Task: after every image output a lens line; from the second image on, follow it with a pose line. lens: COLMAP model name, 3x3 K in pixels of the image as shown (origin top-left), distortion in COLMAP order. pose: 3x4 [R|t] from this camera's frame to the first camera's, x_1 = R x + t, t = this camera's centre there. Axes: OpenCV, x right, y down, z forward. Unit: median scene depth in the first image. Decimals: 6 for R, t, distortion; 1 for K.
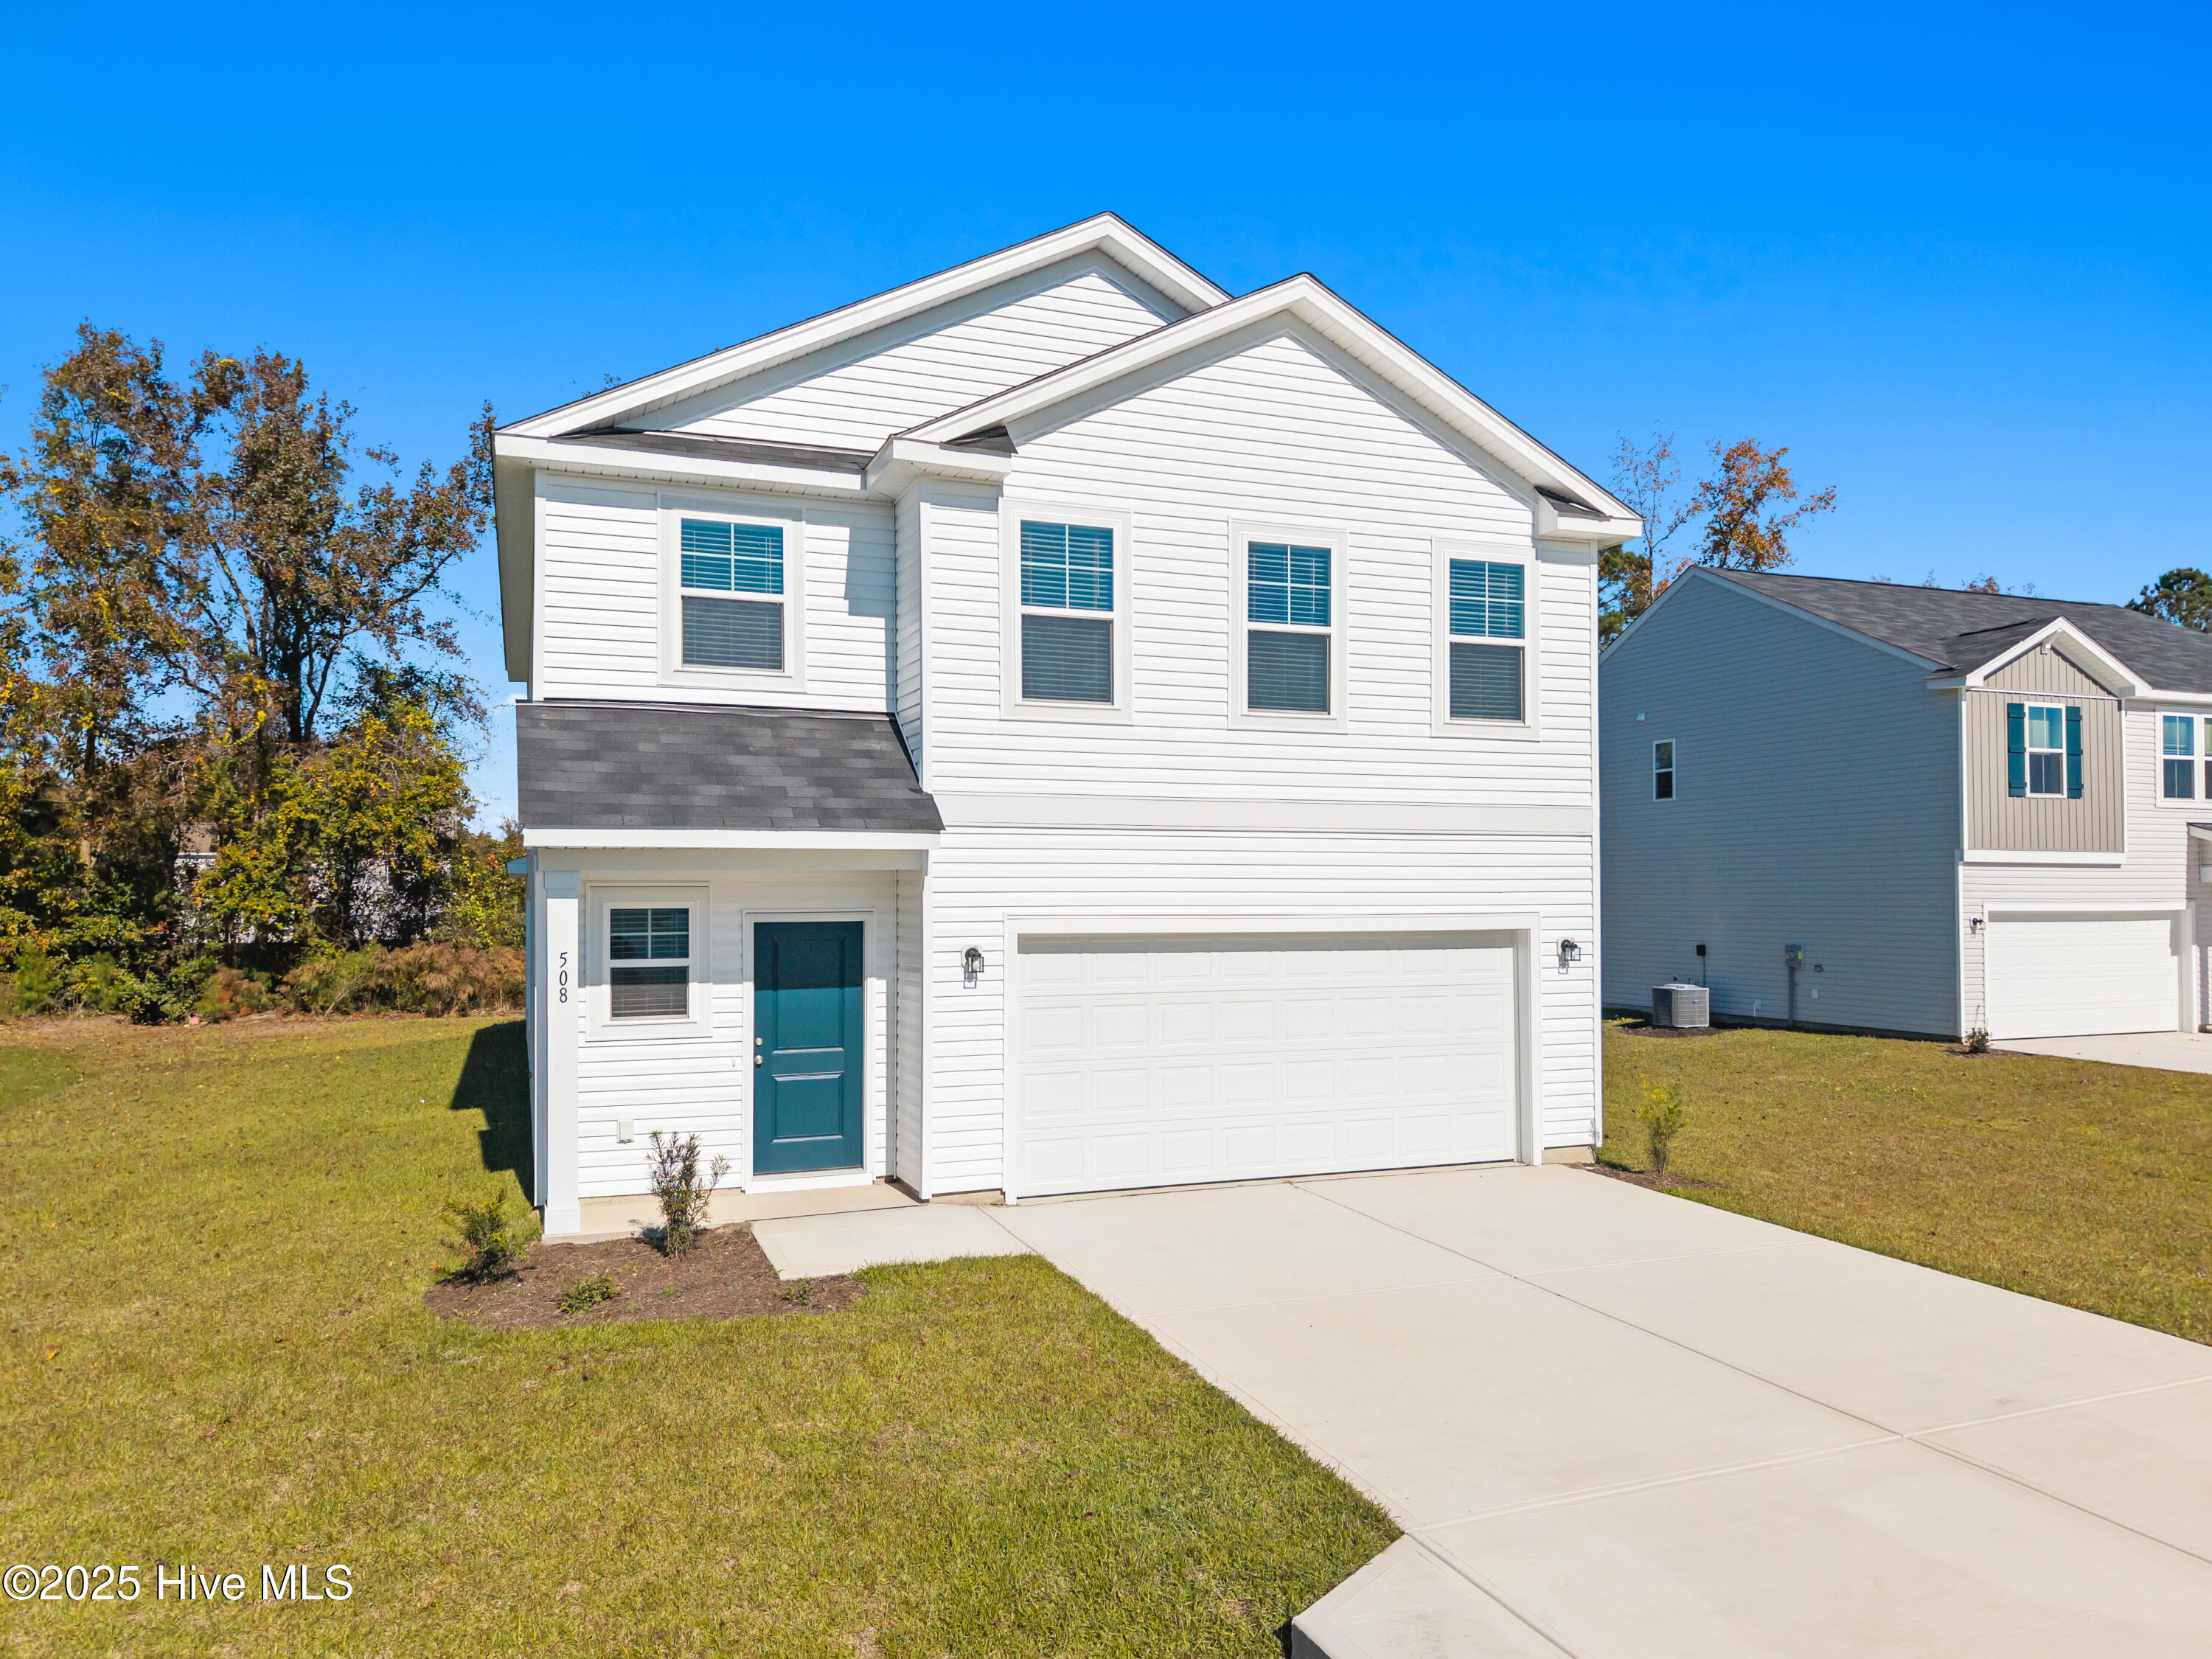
lens RADIAL K [[1491.7, 0, 1100.1], [0, 1491.7, 877.3], [0, 0, 1]] dist [0.042746, -0.071461]
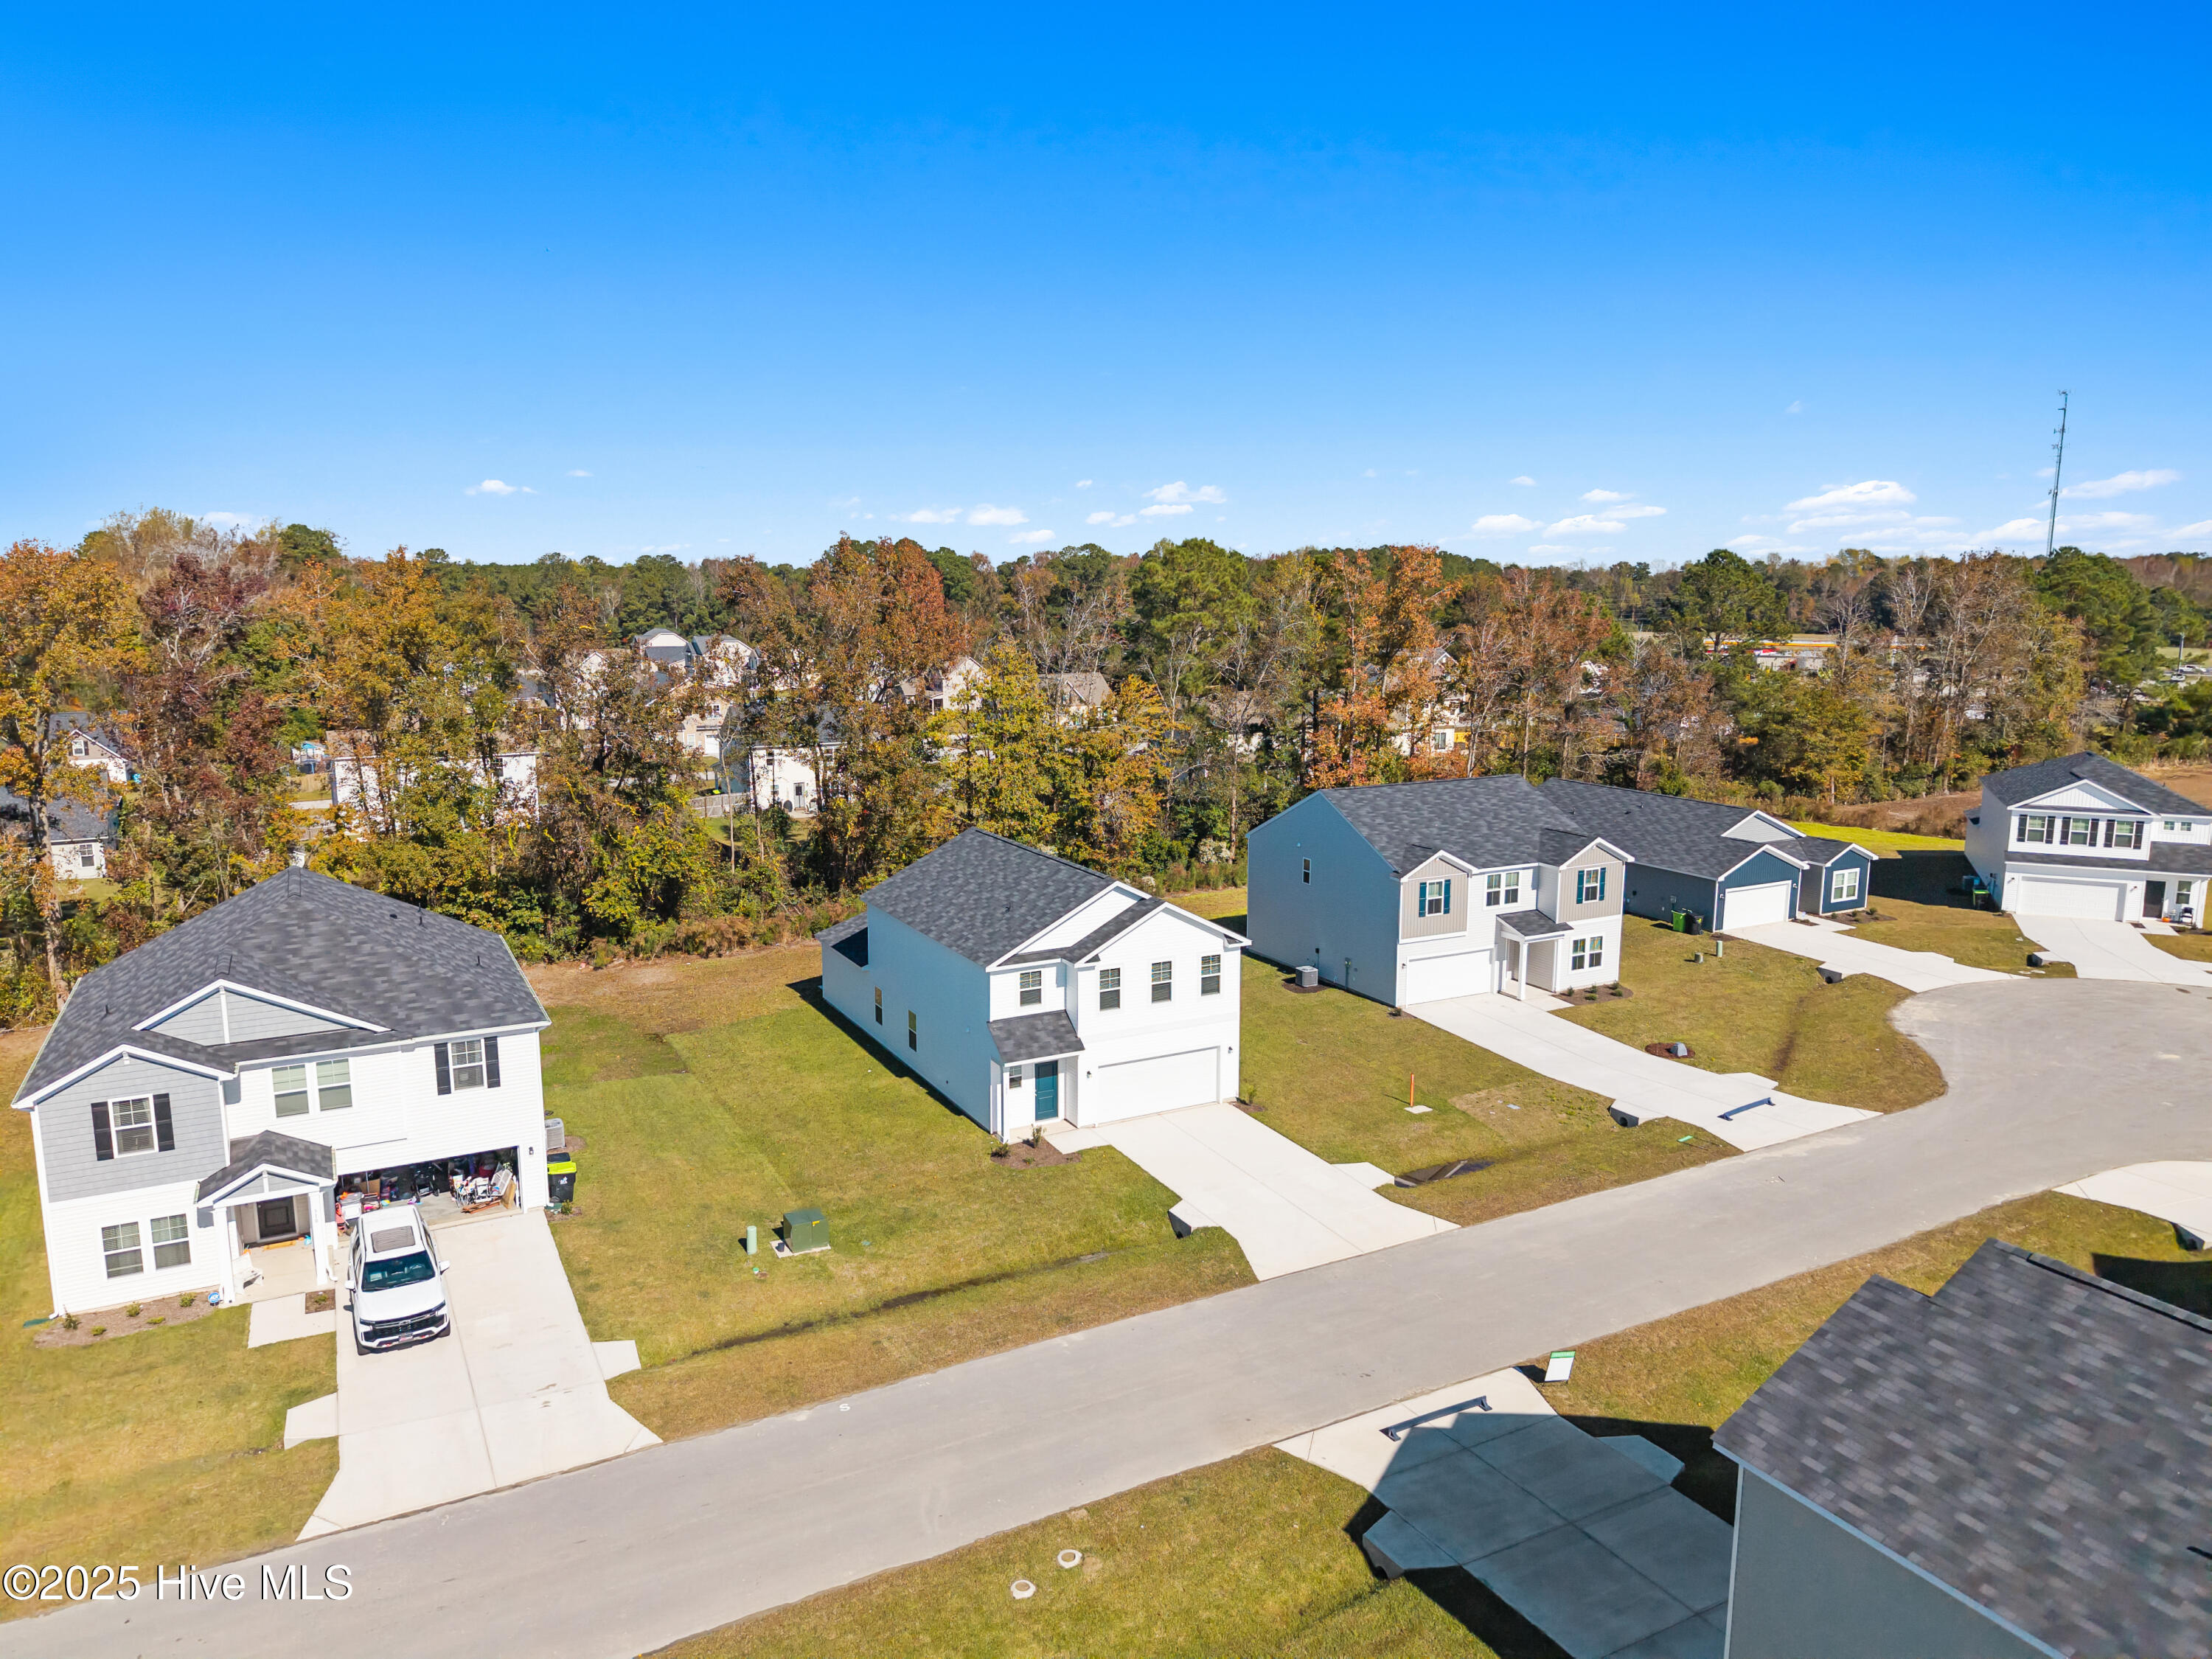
lens RADIAL K [[1487.6, 0, 1108.3], [0, 1487.6, 791.5], [0, 0, 1]] dist [0.050222, -0.066388]
pose [[0.991706, -0.009592, 0.128171, -0.553415], [-0.010609, 0.987700, 0.156002, -1.369370], [-0.128091, -0.156068, 0.979406, -2.978104]]
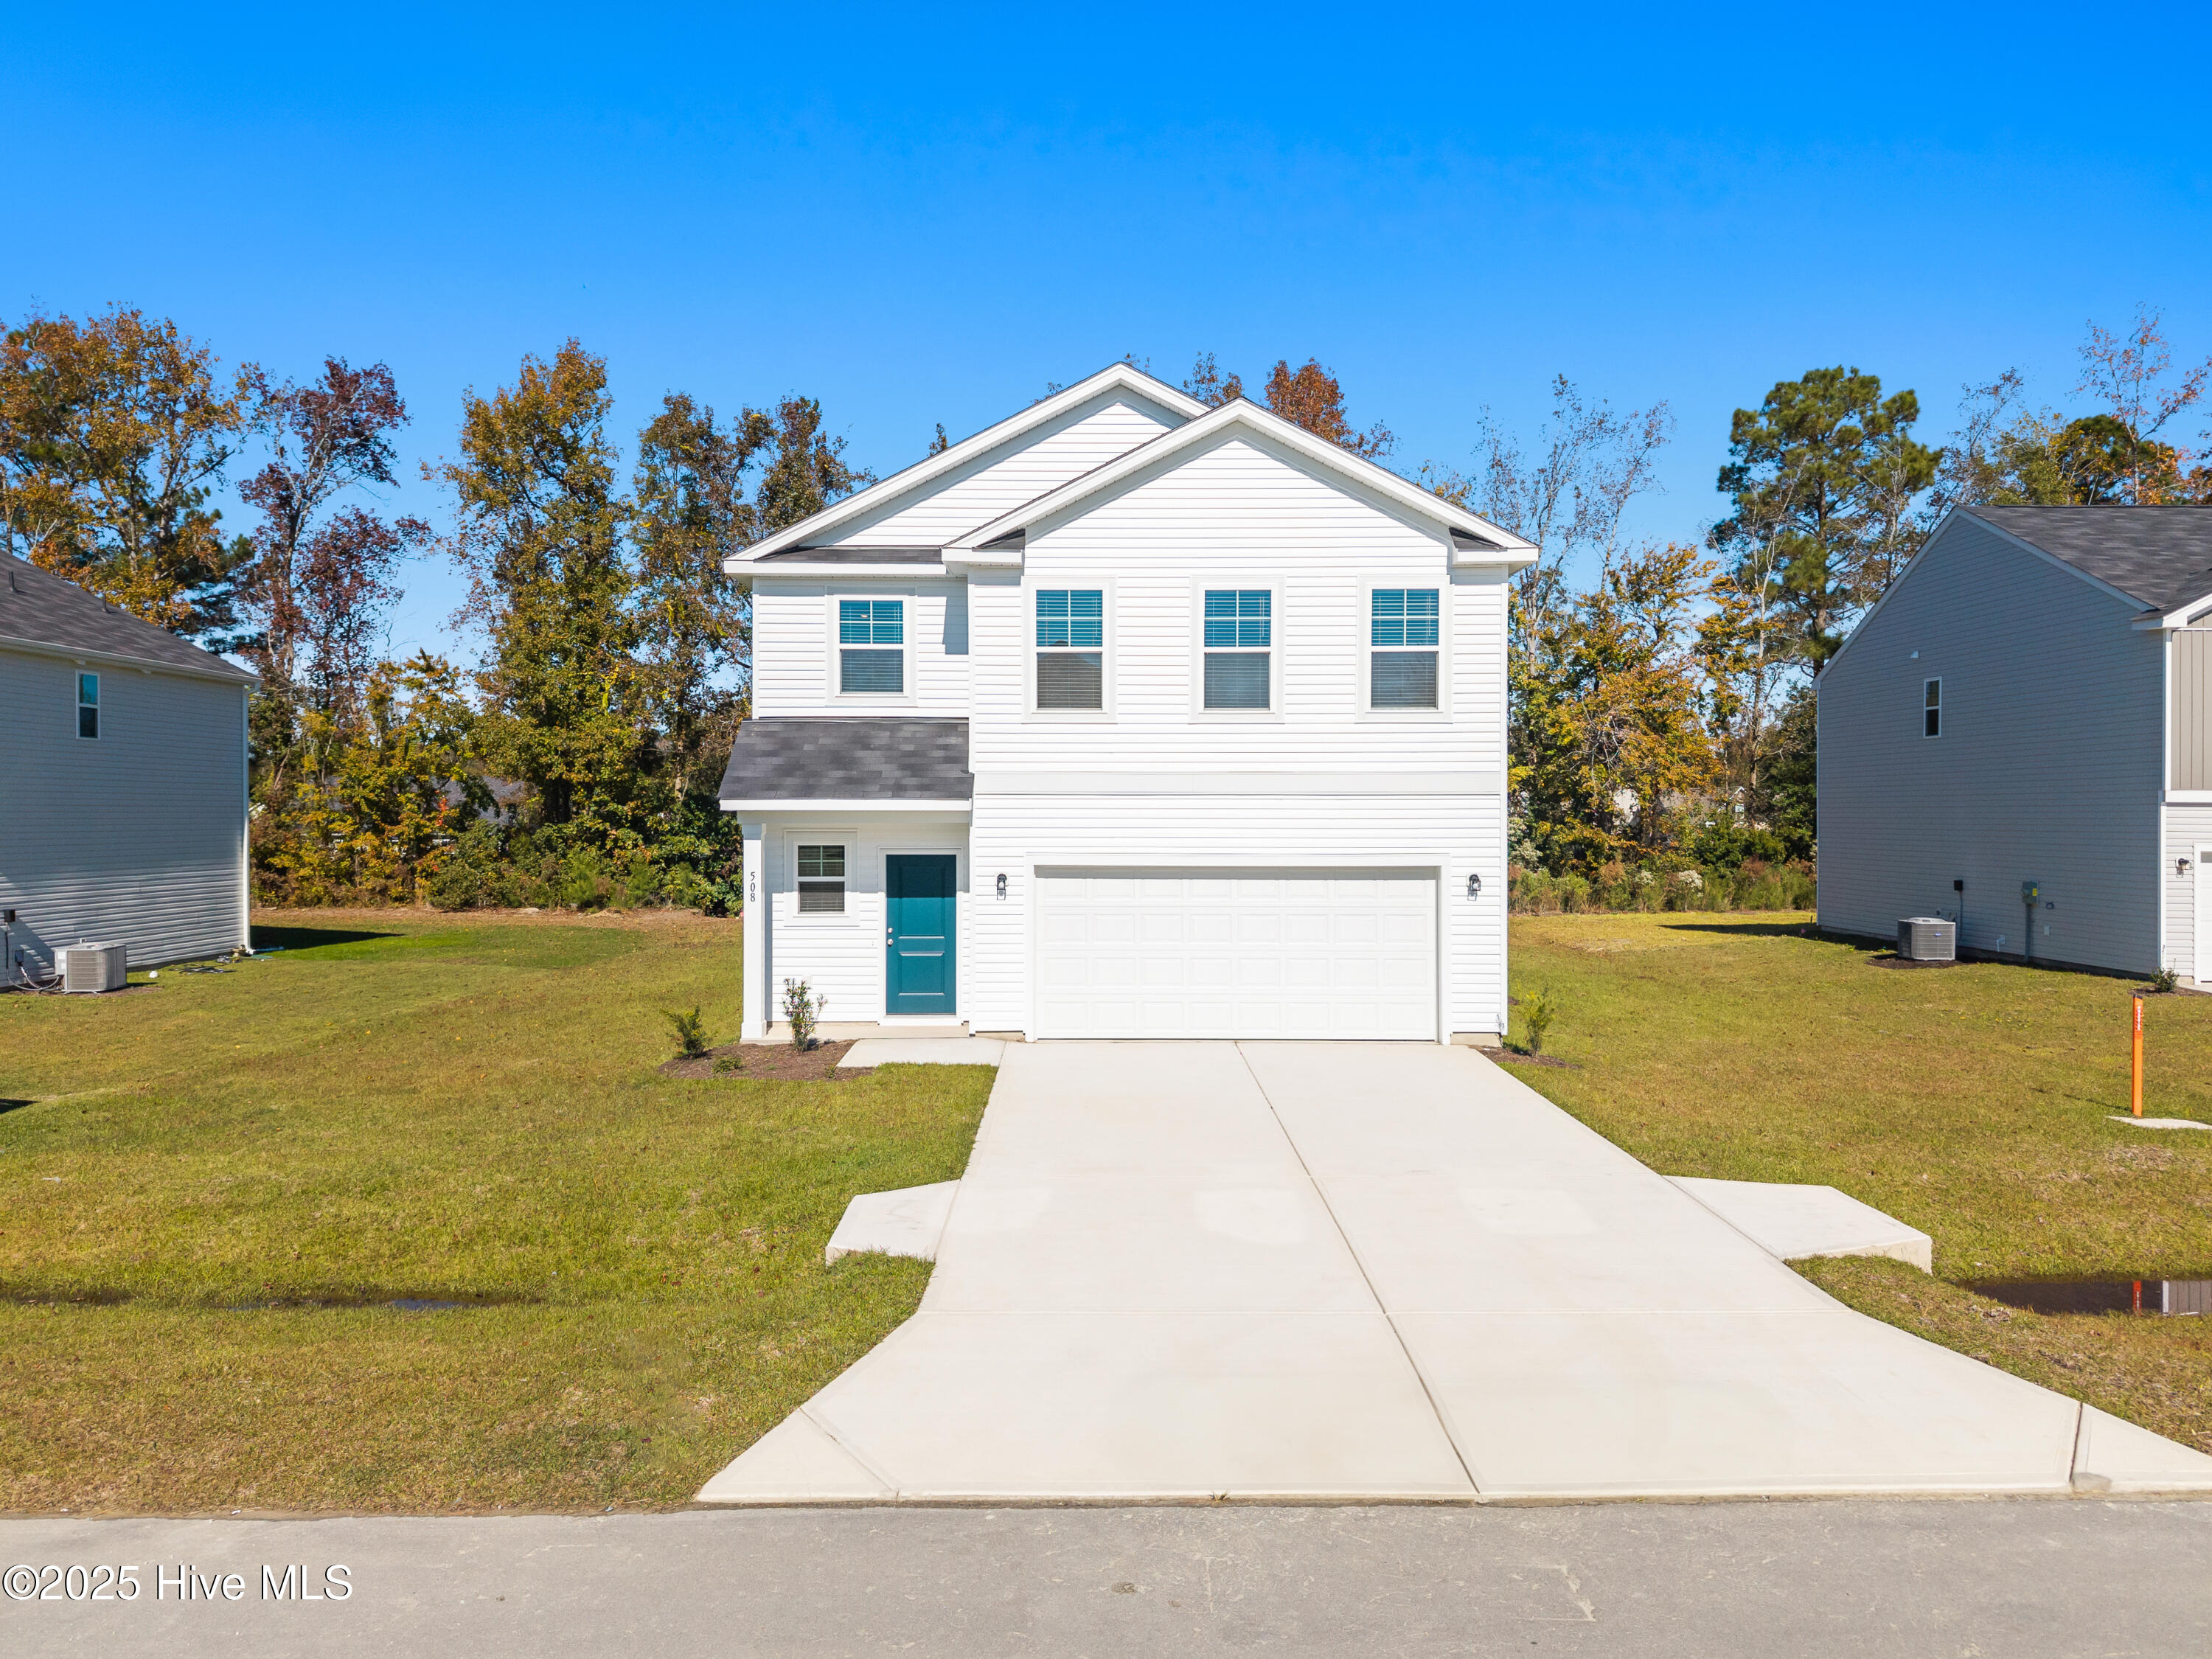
lens RADIAL K [[1479.8, 0, 1100.0], [0, 1479.8, 835.4], [0, 0, 1]] dist [0.046625, -0.062148]
pose [[0.932335, 0.008639, -0.361491, 0.540542], [0.001063, 0.999645, 0.026629, -0.031150], [0.361593, -0.025212, 0.931995, -0.368096]]
